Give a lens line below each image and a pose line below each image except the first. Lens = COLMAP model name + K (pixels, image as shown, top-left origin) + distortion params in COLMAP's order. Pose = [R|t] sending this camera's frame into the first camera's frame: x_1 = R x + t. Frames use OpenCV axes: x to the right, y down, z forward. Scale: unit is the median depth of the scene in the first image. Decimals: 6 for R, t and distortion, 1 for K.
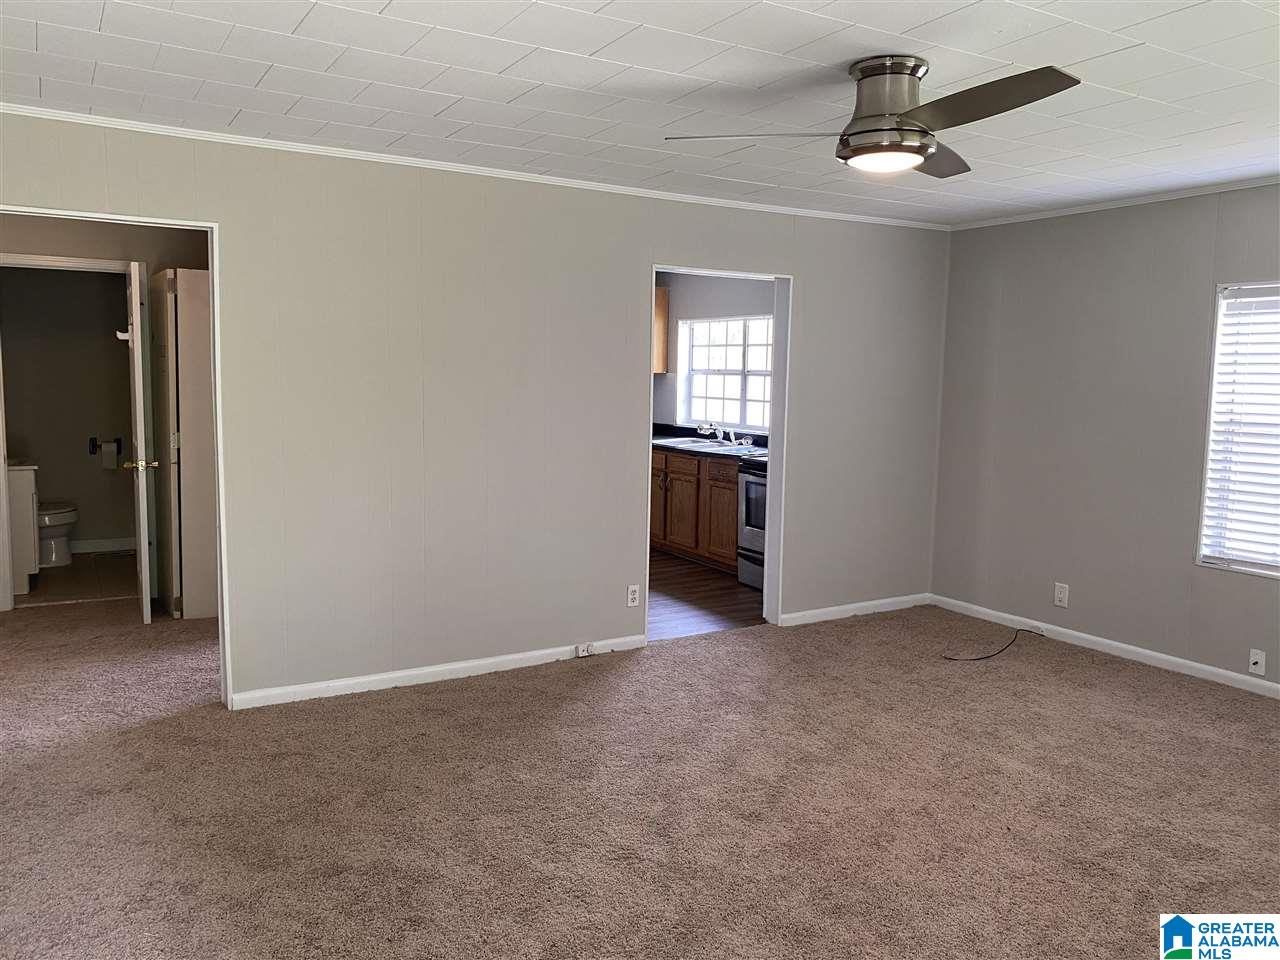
lens RADIAL K [[979.9, 0, 638.6], [0, 979.9, 472.0], [0, 0, 1]] dist [0.053002, -0.057011]
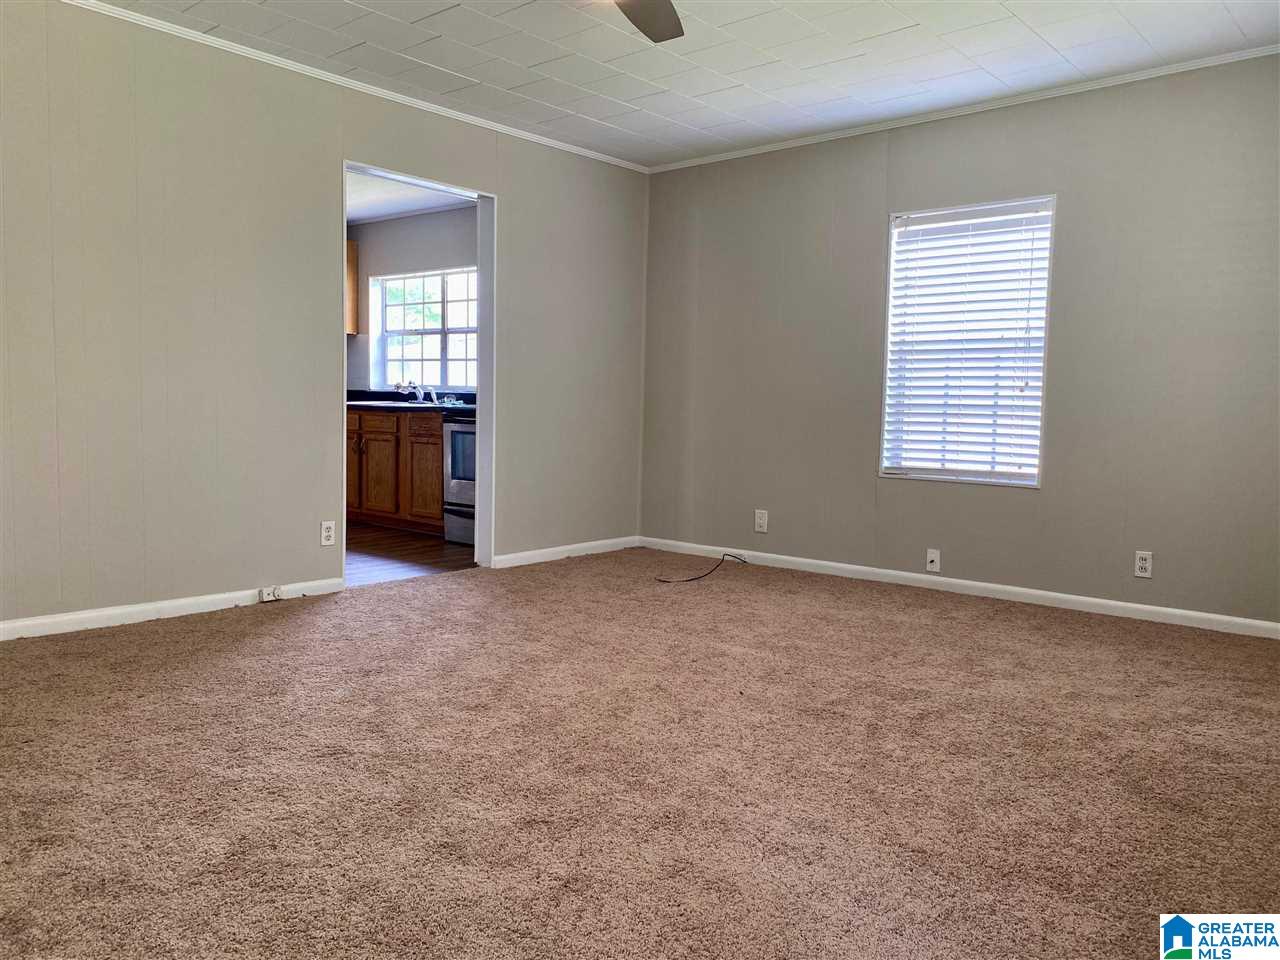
lens RADIAL K [[979.9, 0, 636.7], [0, 979.9, 475.1], [0, 0, 1]] dist [0.053002, -0.057011]
pose [[0.952467, -0.018183, 0.304098, -0.011138], [0.025581, 0.999465, -0.020360, 0.112925], [-0.303565, 0.027172, 0.952423, 0.070324]]
